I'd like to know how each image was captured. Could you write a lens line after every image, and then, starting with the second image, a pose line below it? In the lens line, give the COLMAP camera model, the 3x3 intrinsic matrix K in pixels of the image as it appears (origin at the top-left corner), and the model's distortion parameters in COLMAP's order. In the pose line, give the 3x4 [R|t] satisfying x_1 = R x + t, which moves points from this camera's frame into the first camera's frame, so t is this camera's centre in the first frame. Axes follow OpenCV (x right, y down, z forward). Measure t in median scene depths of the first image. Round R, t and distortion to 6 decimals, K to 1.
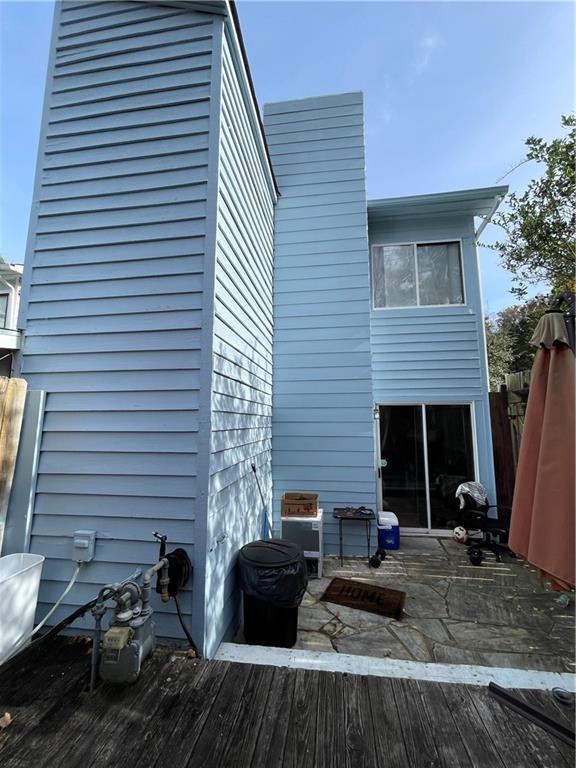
lens RADIAL K [[311.4, 0, 291.8], [0, 311.4, 382.5], [0, 0, 1]] dist [-0.000136, -0.000106]
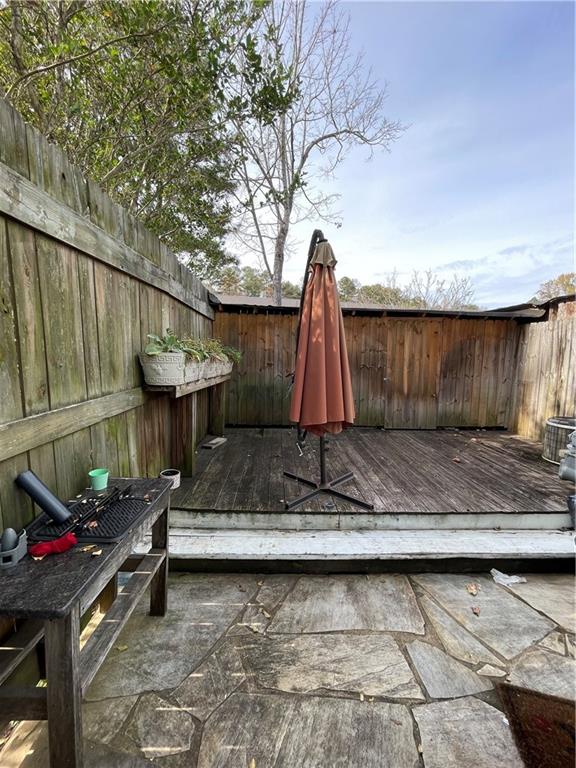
lens RADIAL K [[311.4, 0, 291.8], [0, 311.4, 382.5], [0, 0, 1]] dist [-0.000136, -0.000106]
pose [[-0.983914, -0.005602, -0.178557, 0.854414], [-0.001823, 0.999771, -0.021321, 0.285396], [0.178636, -0.020652, -0.983699, 1.597000]]
